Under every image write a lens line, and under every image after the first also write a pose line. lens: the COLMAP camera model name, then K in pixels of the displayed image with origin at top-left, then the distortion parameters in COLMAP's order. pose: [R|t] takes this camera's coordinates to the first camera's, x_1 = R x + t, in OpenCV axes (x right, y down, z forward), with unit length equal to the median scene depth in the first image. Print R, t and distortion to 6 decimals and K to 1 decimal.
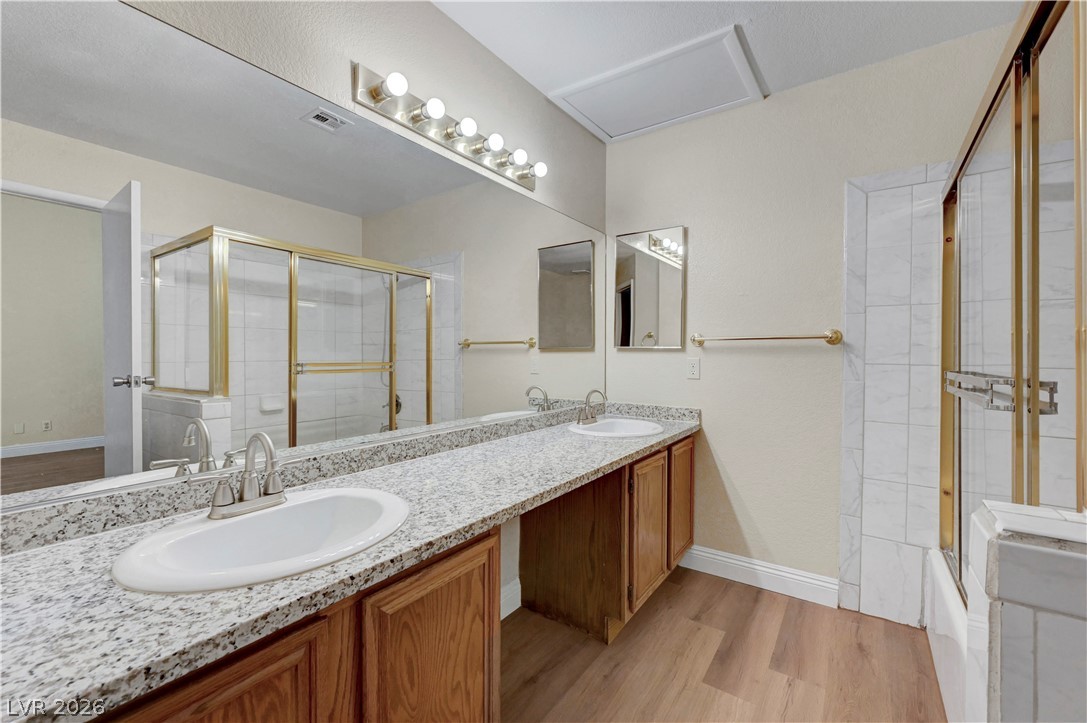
lens RADIAL K [[433.2, 0, 541.9], [0, 433.2, 358.3], [0, 0, 1]] dist [0.001575, -0.000049]
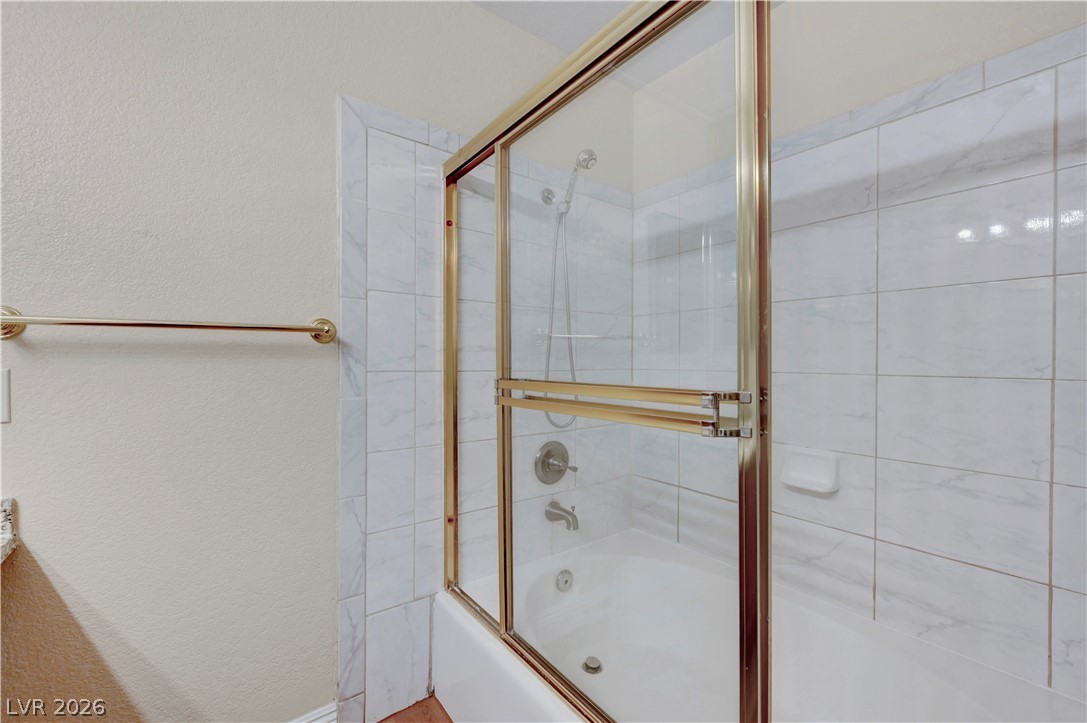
lens RADIAL K [[433.2, 0, 540.8], [0, 433.2, 363.4], [0, 0, 1]] dist [0.001575, -0.000049]
pose [[0.281541, -0.012178, 0.959472, 0.152739], [0.012754, 0.999879, 0.008949, -0.003229], [-0.959464, 0.009717, 0.281663, 0.531052]]
